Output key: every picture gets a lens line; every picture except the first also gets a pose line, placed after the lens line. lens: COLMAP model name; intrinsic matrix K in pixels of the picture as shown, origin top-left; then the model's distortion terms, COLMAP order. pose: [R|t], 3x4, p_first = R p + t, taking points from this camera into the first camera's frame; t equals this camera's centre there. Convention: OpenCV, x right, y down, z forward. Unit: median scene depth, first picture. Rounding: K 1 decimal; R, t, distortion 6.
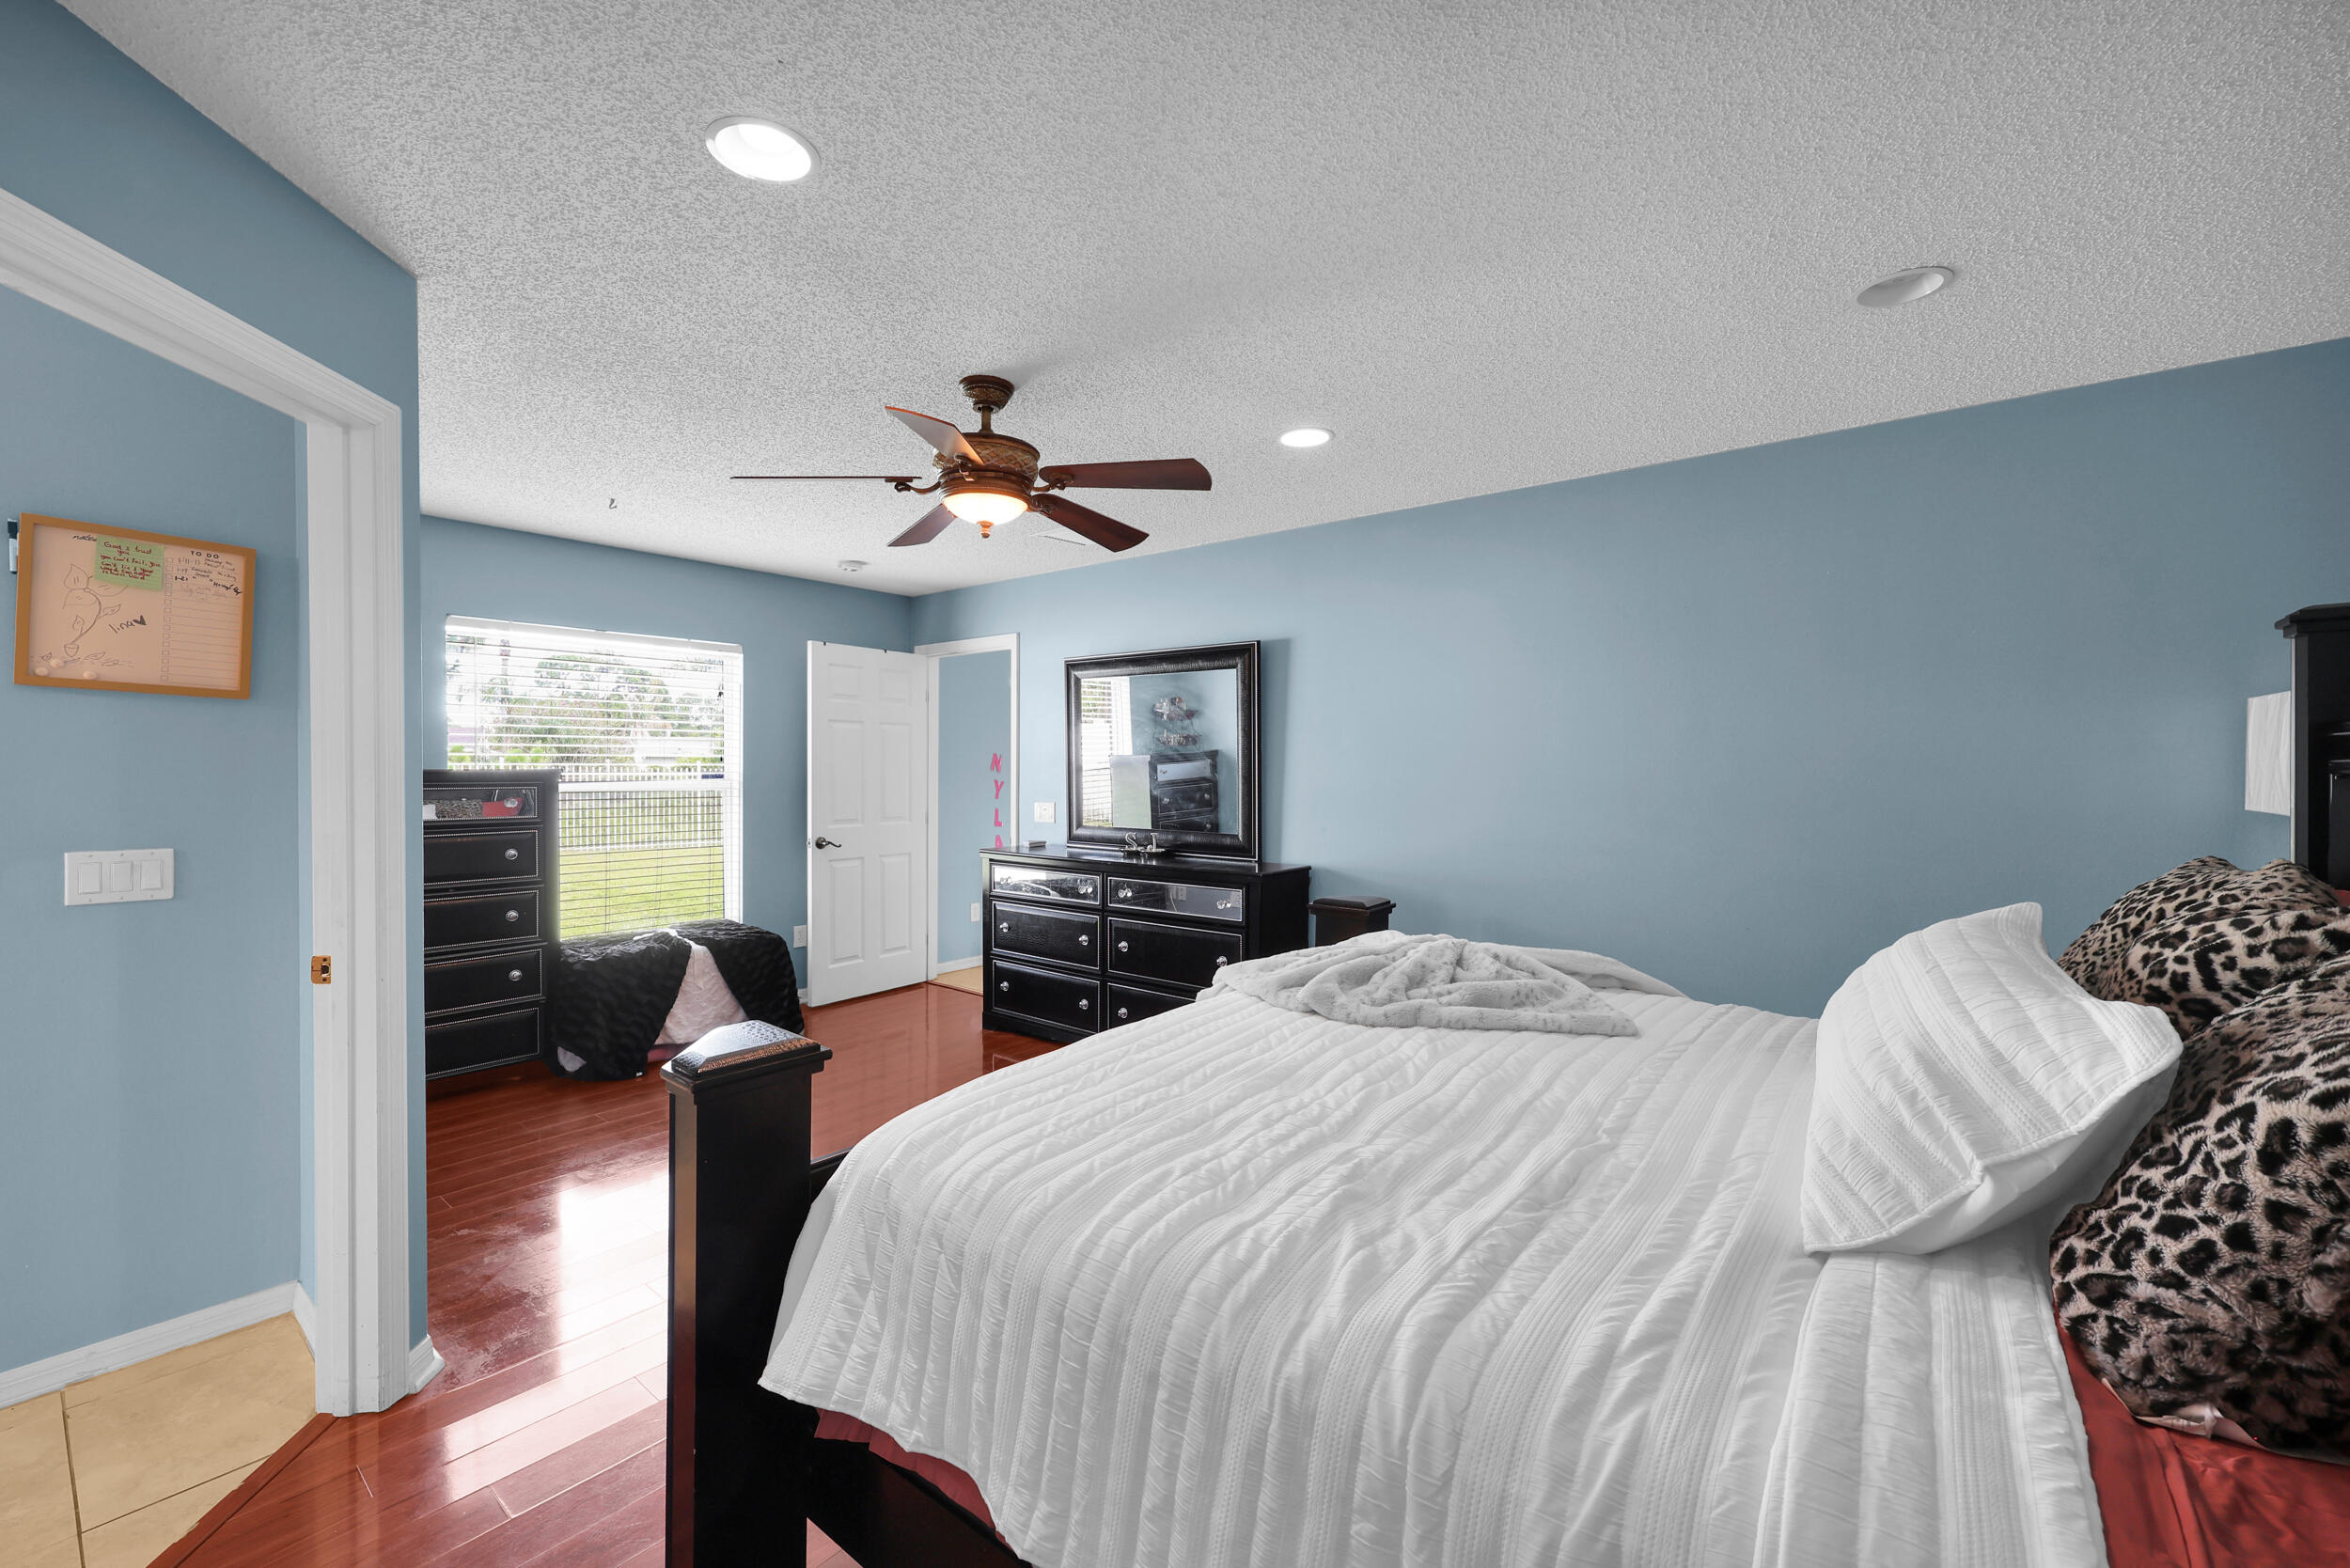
lens RADIAL K [[953.5, 0, 1164.2], [0, 953.5, 775.2], [0, 0, 1]] dist [0.004307, -0.000021]
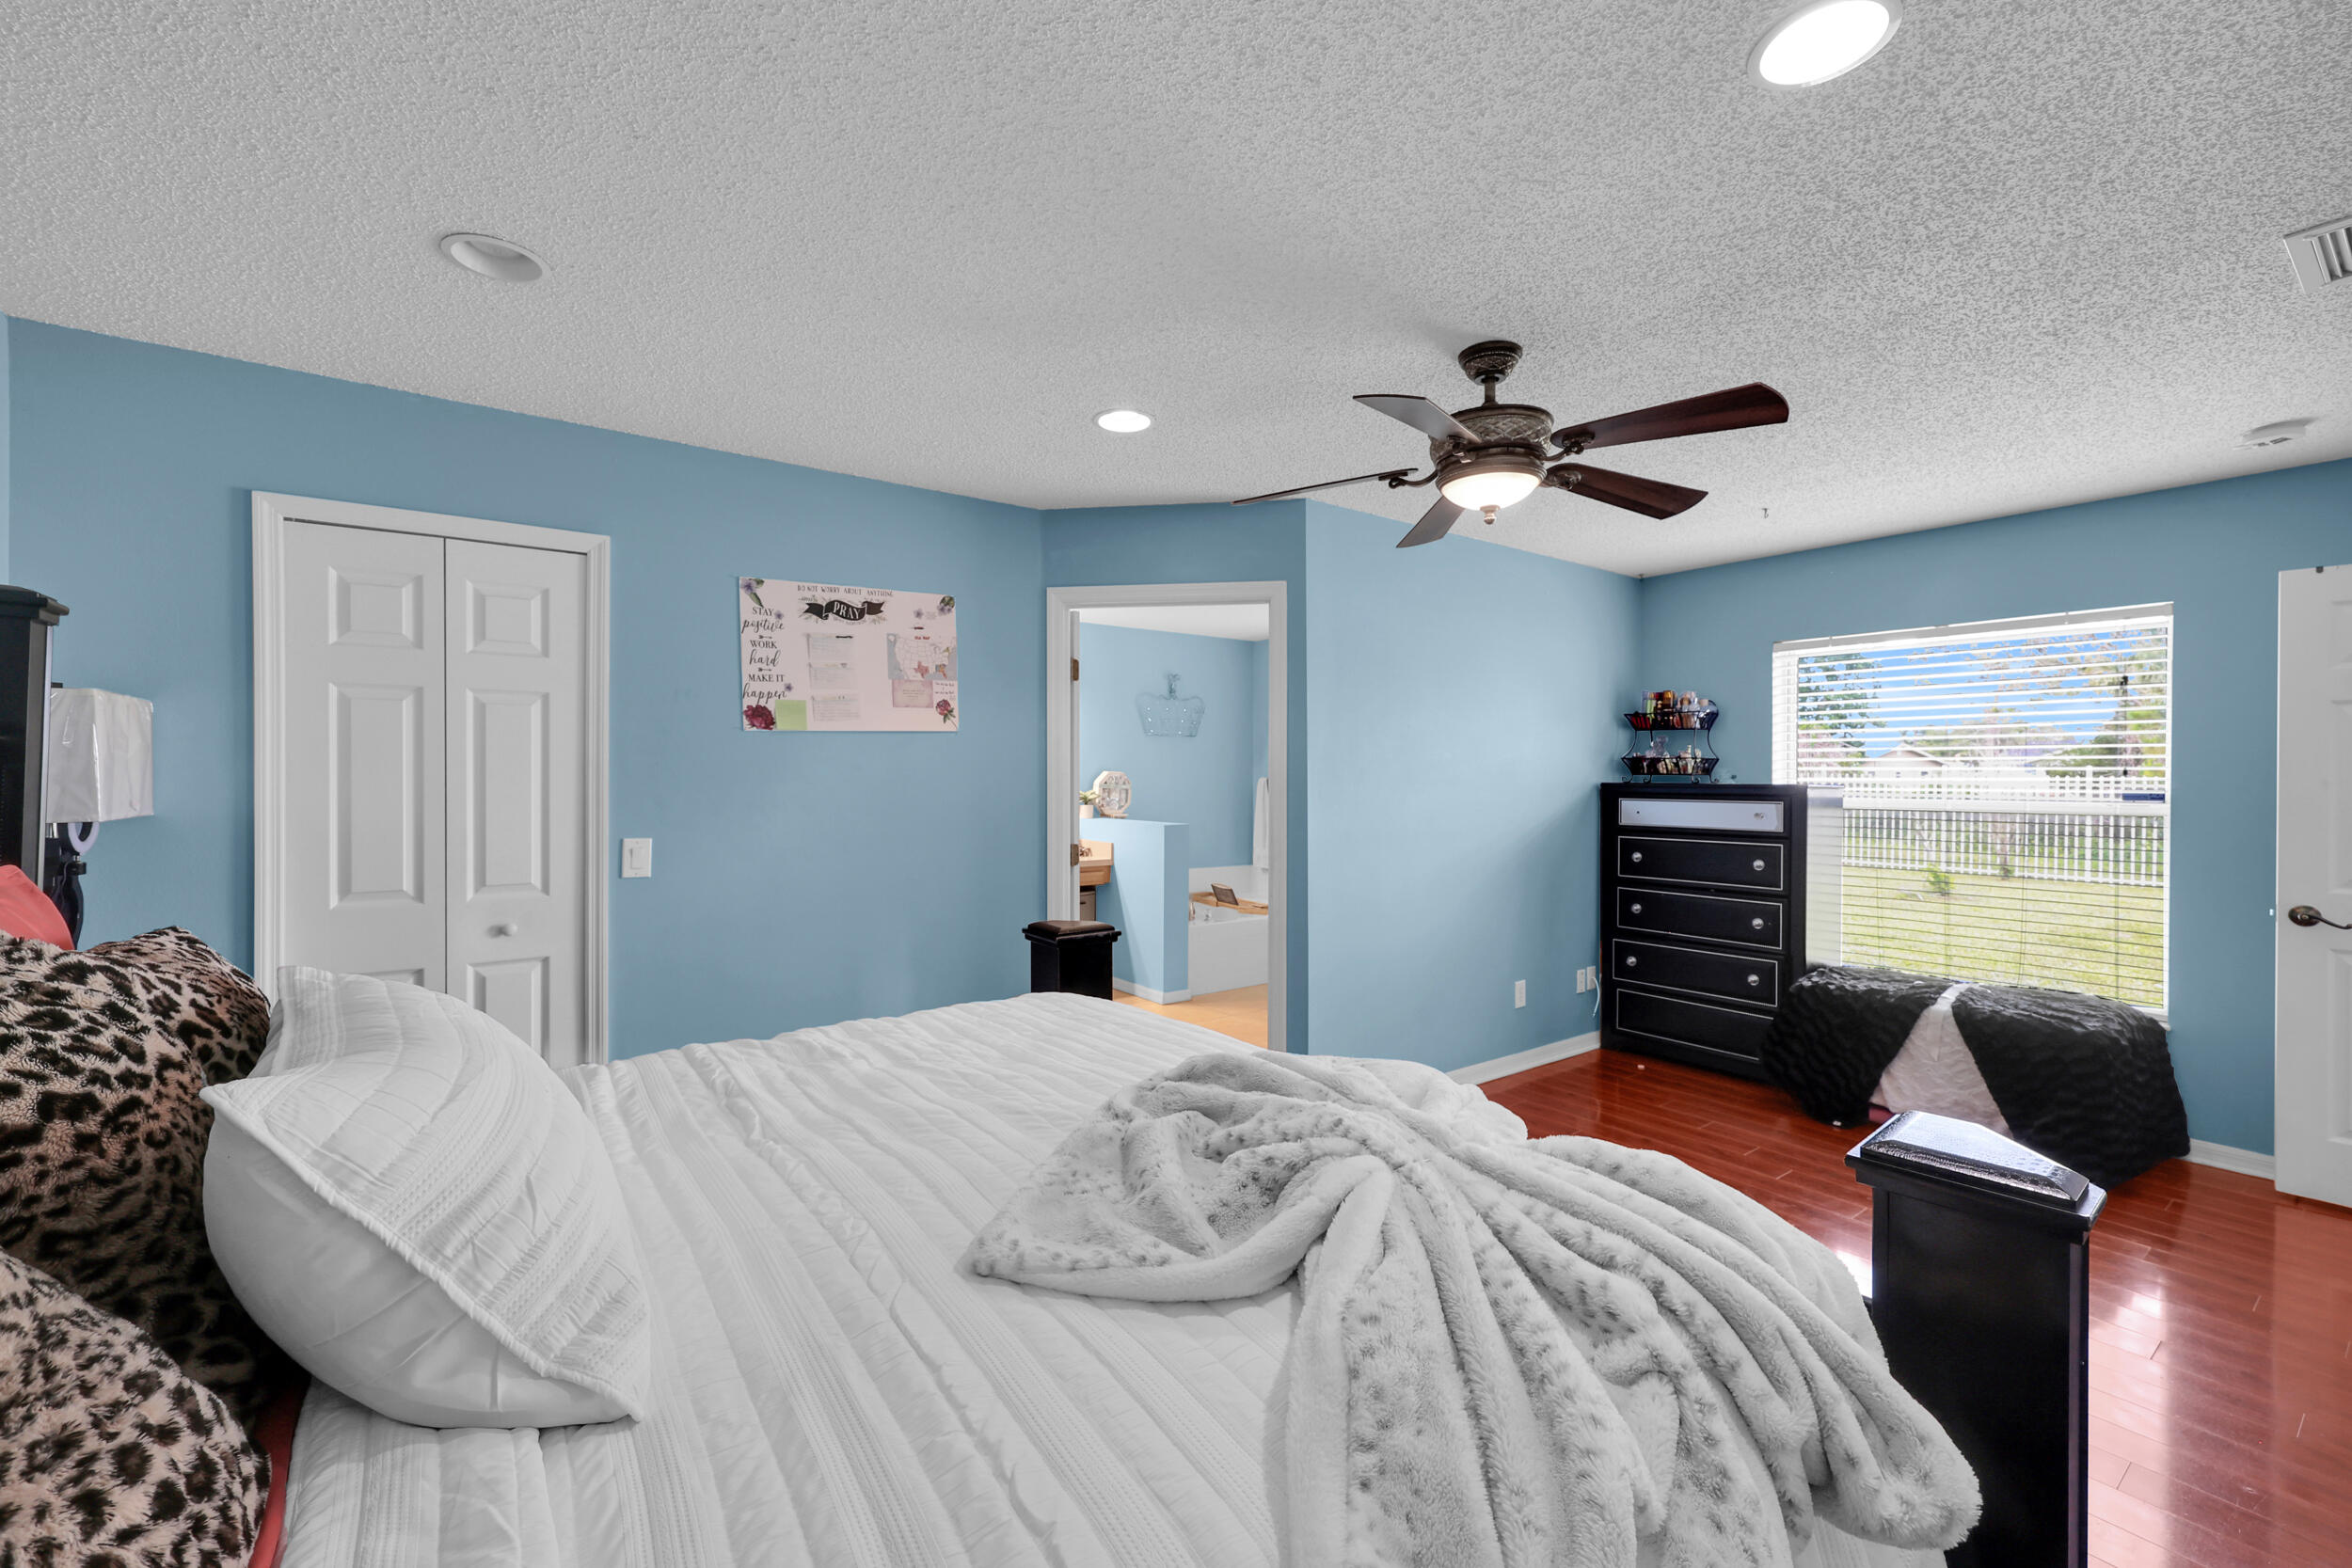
lens RADIAL K [[954.2, 0, 1165.2], [0, 954.2, 775.2], [0, 0, 1]] dist [0.004307, -0.000021]
pose [[-0.259645, -0.004584, -0.965693, 0.794566], [-0.014870, 0.999889, -0.000748, -0.009703], [0.965590, 0.014165, -0.259685, 0.997004]]
